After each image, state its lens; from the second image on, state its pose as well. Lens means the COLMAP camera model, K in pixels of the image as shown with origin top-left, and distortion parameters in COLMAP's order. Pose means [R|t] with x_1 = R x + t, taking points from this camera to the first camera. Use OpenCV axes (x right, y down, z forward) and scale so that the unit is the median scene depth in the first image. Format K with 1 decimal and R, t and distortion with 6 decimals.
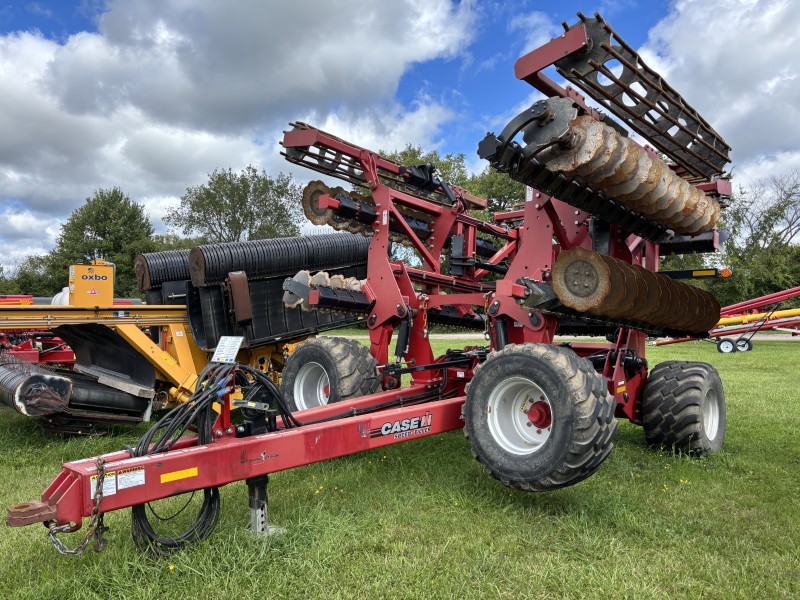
lens RADIAL K [[588.7, 0, 399.3], [0, 588.7, 302.4], [0, 0, 1]] dist [0.036235, -0.001382]
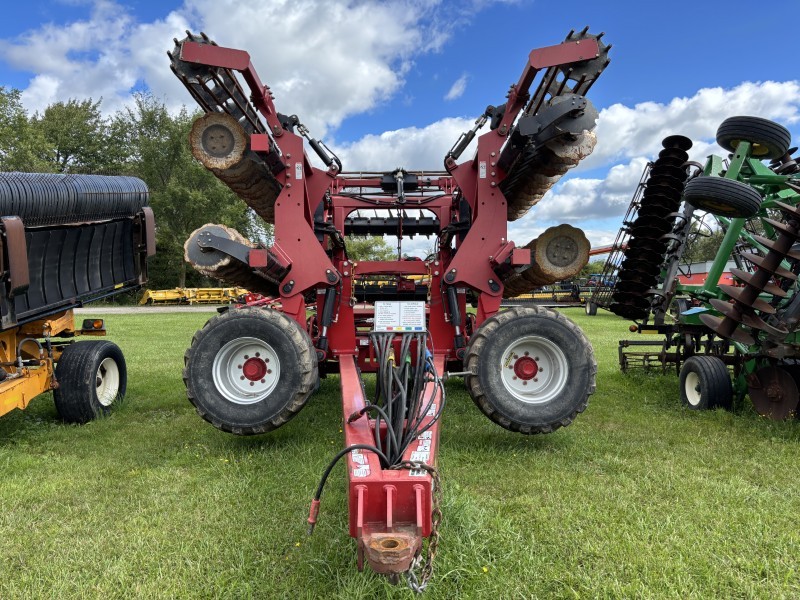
lens RADIAL K [[588.7, 0, 400.1], [0, 588.7, 300.7], [0, 0, 1]] dist [0.036235, -0.001382]
pose [[0.750195, -0.009768, 0.661144, -0.729074], [-0.018359, 0.999198, 0.035595, 0.023156], [-0.660961, -0.038841, 0.749414, 0.319220]]
